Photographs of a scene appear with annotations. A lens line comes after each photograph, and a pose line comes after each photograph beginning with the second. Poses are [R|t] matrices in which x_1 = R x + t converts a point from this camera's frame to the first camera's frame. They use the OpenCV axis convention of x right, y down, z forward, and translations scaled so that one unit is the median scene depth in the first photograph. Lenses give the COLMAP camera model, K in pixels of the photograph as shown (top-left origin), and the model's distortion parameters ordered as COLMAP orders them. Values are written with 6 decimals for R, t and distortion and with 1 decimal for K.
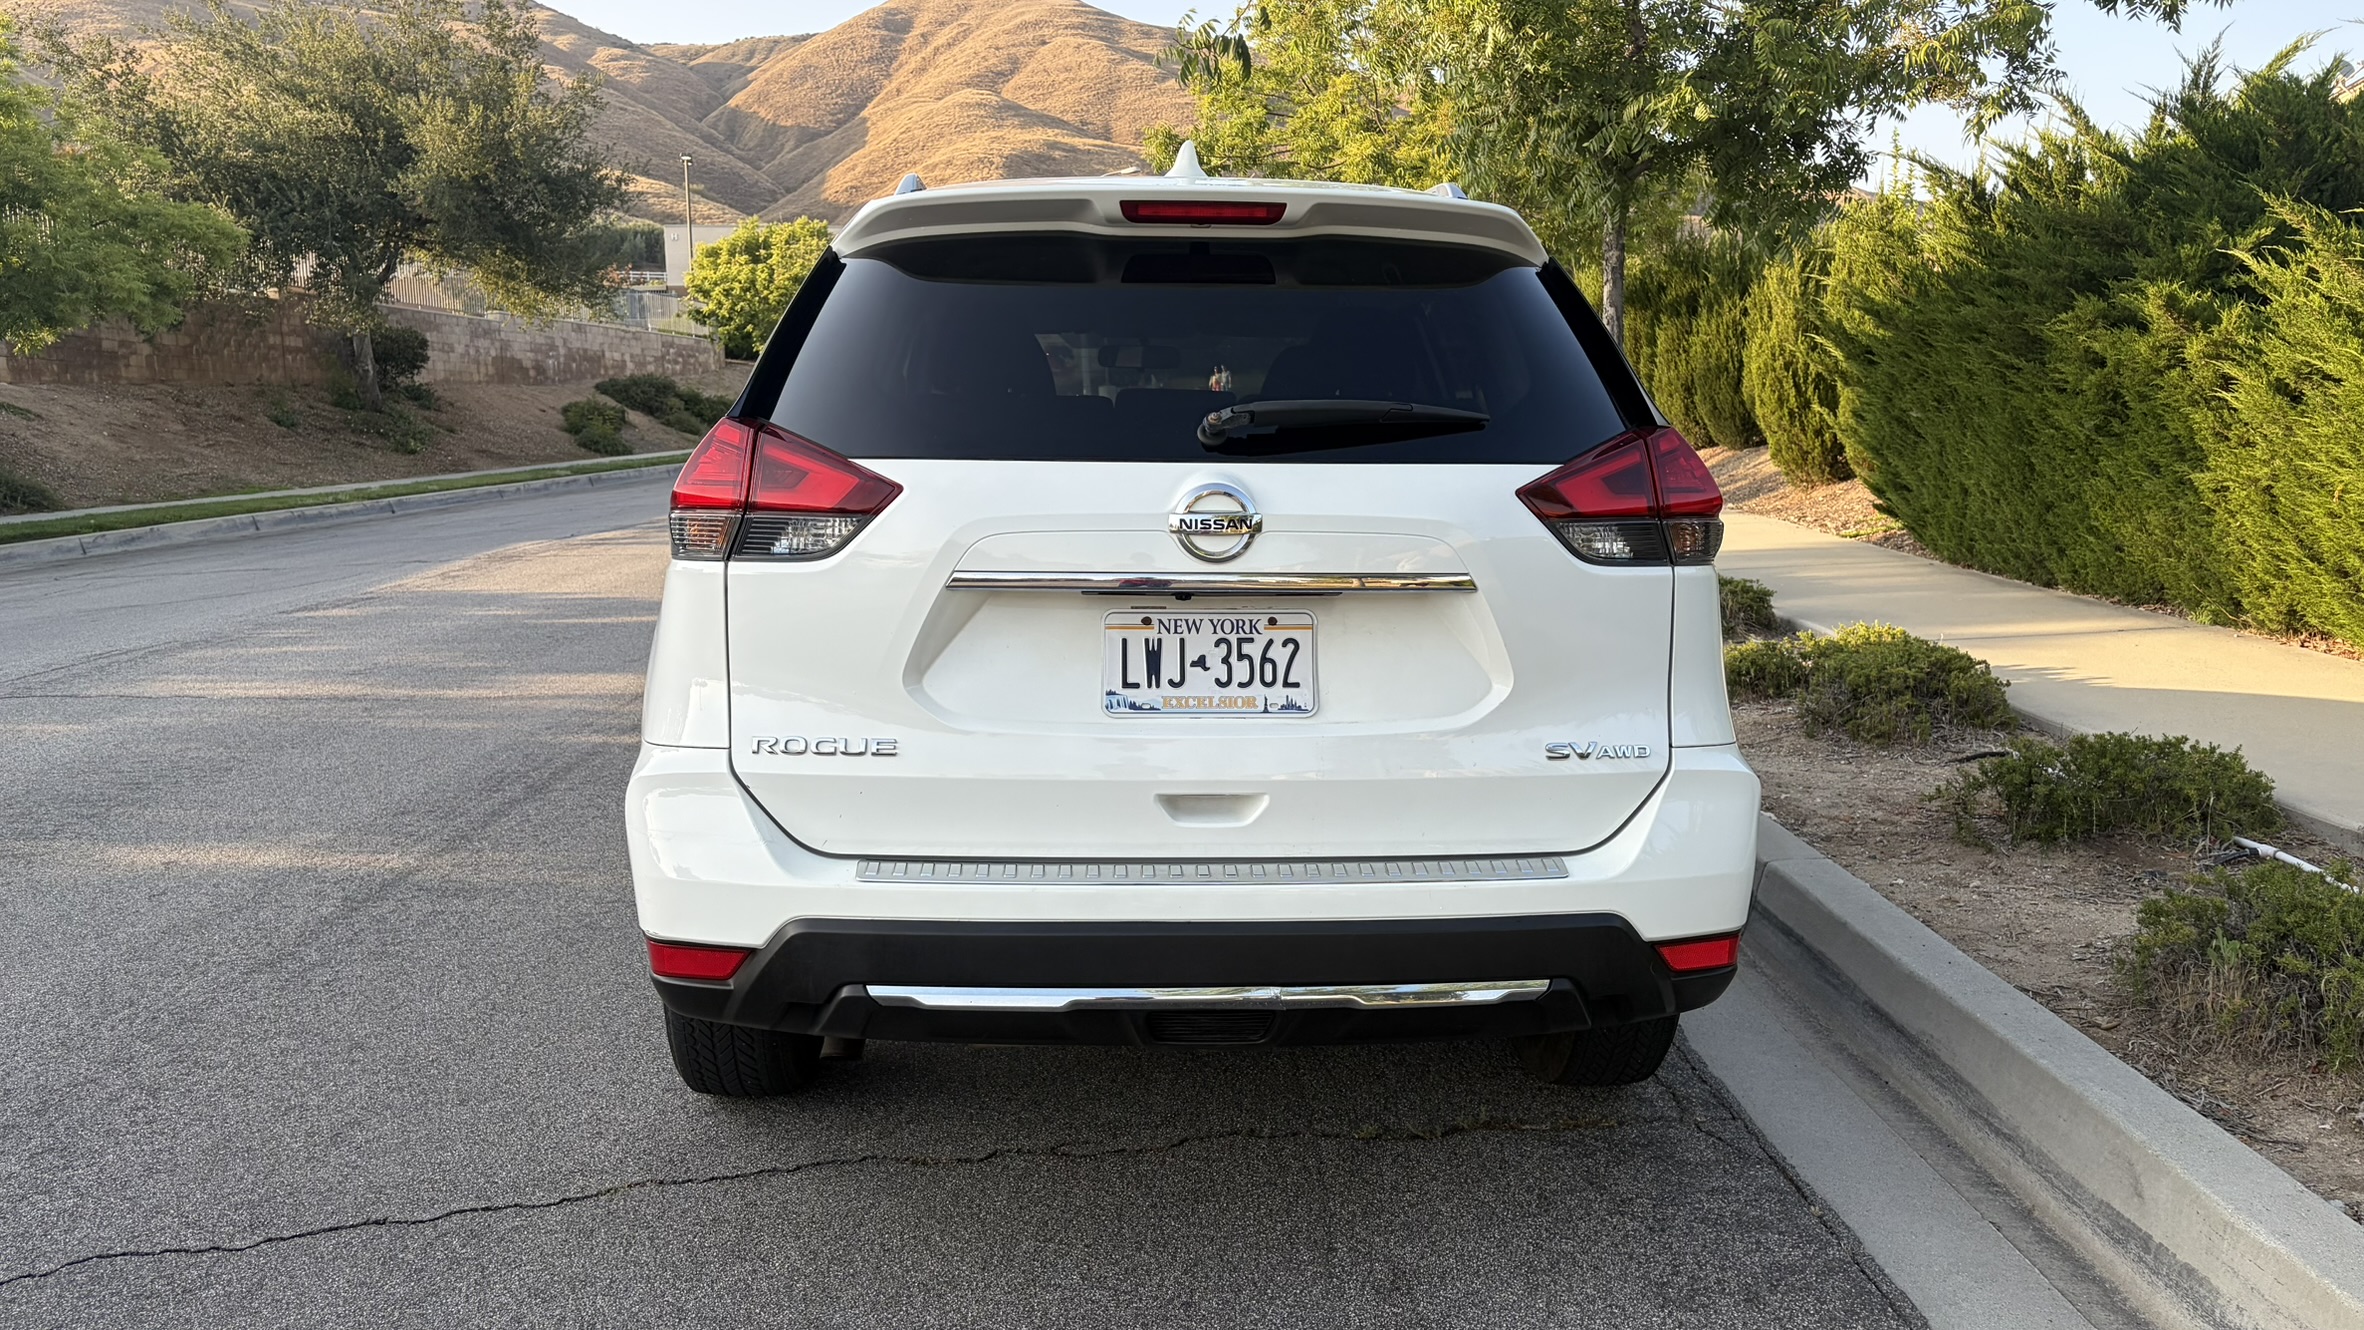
lens RADIAL K [[1843.6, 0, 1182.0], [0, 1843.6, 665.0], [0, 0, 1]] dist [0.068840, -0.083792]
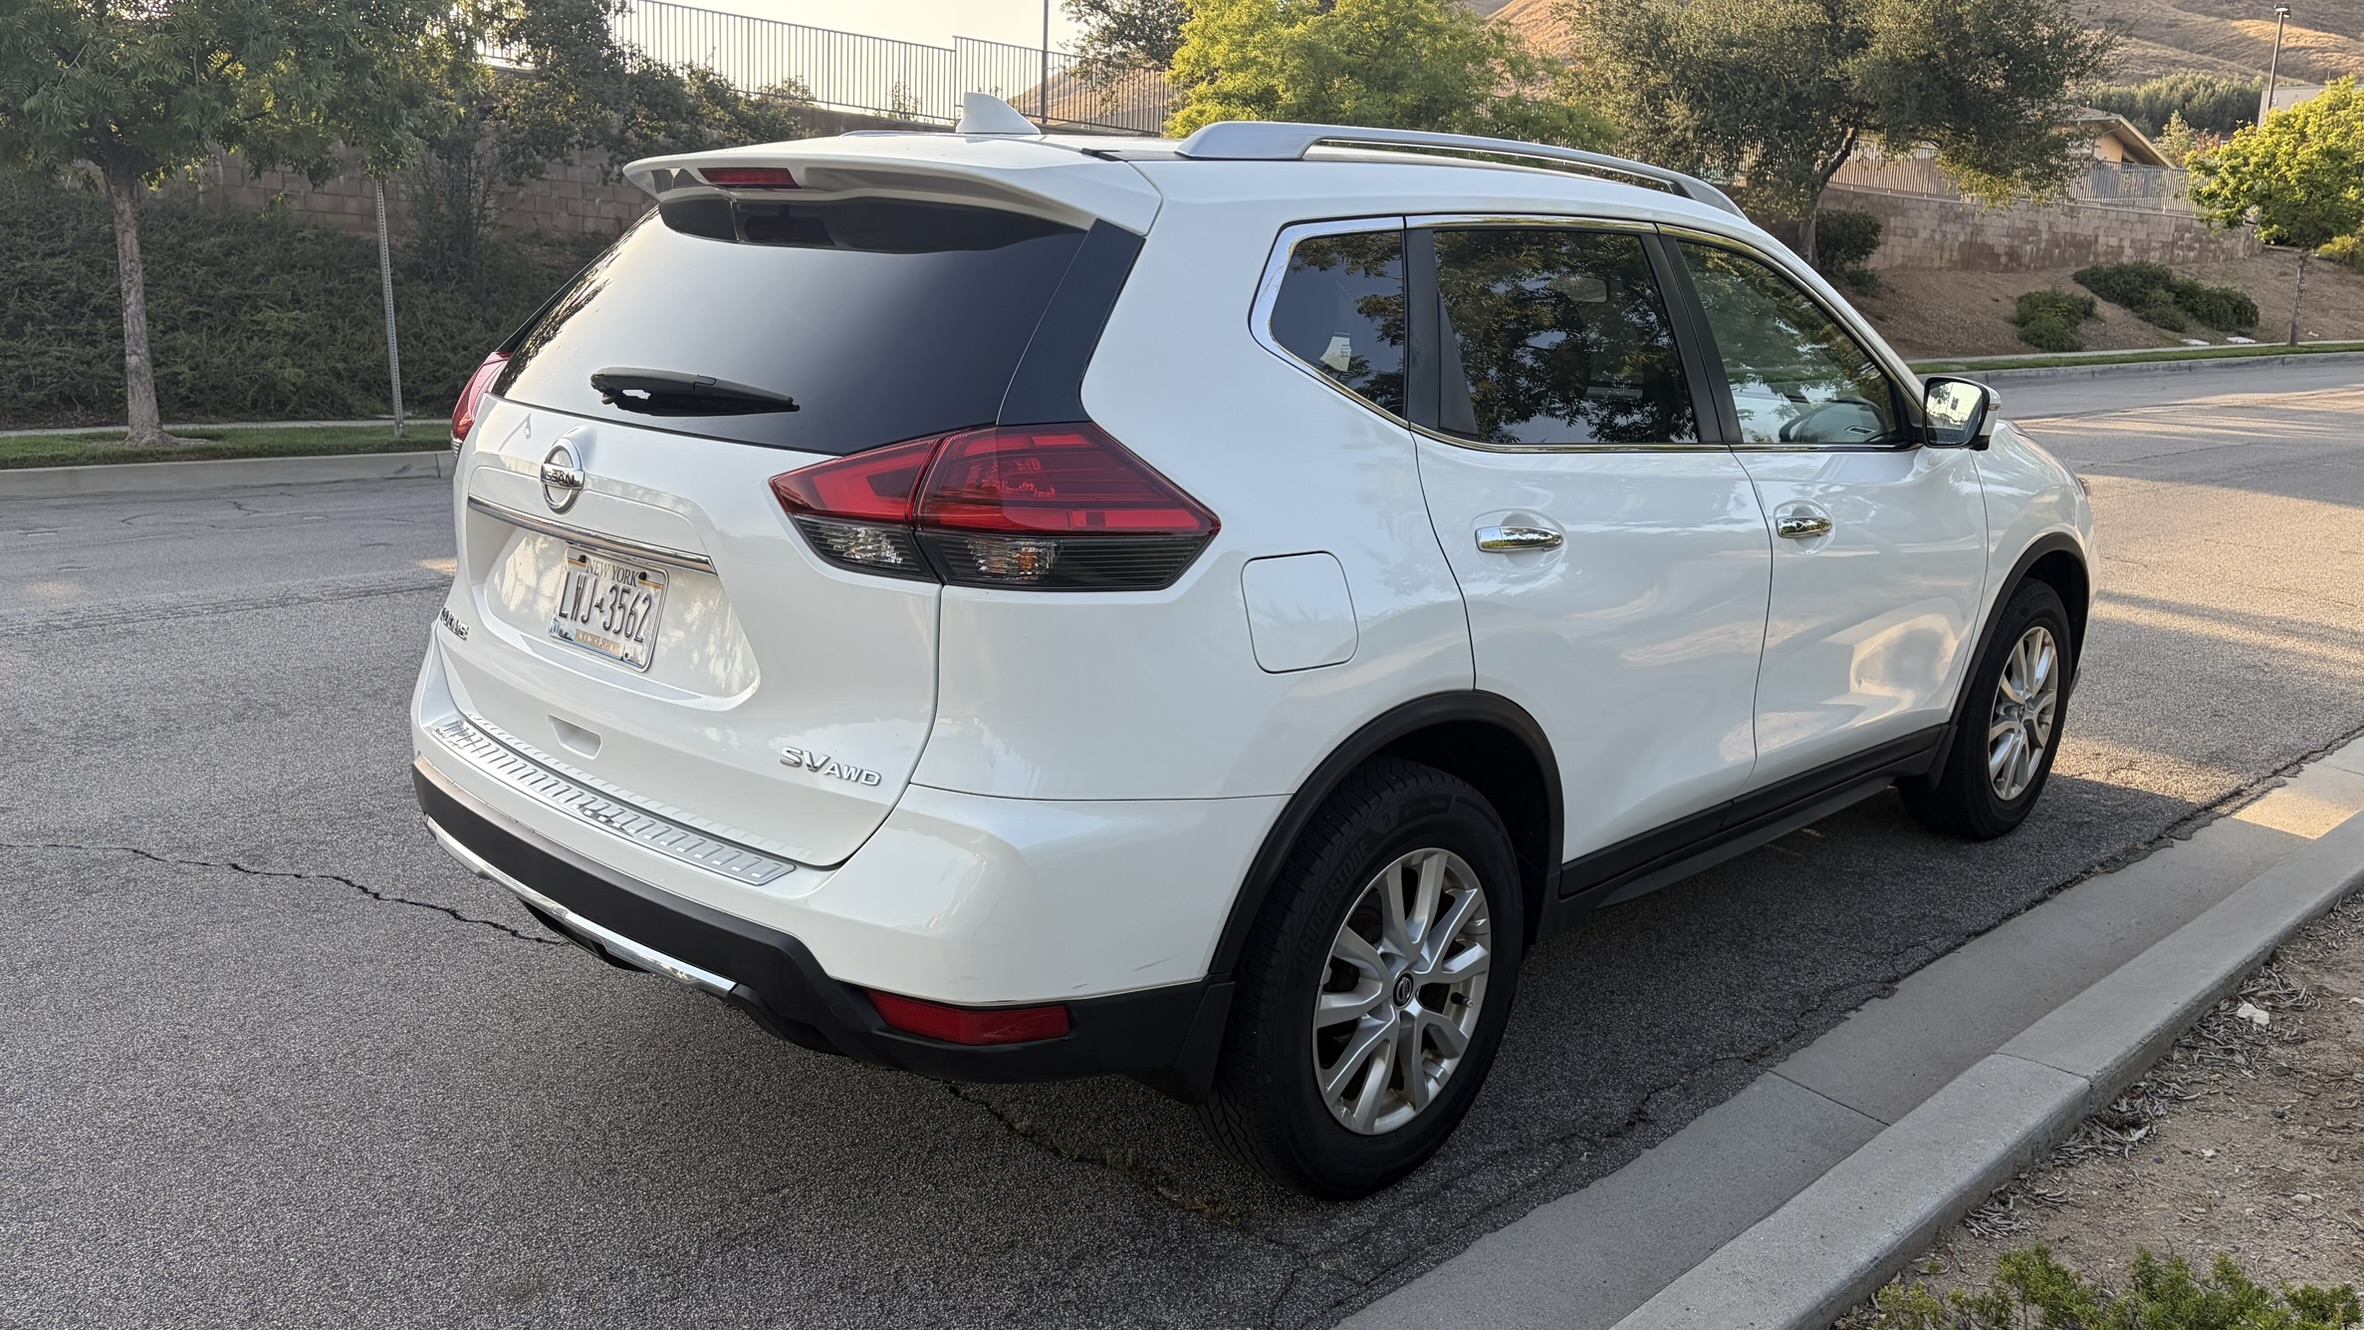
lens RADIAL K [[1843.6, 0, 1182.0], [0, 1843.6, 665.0], [0, 0, 1]] dist [0.068840, -0.083792]
pose [[0.663187, 0.181418, -0.726134, 0.104070], [-0.134262, 0.983278, 0.123039, -0.014749], [0.736313, 0.015894, 0.676454, 0.051829]]
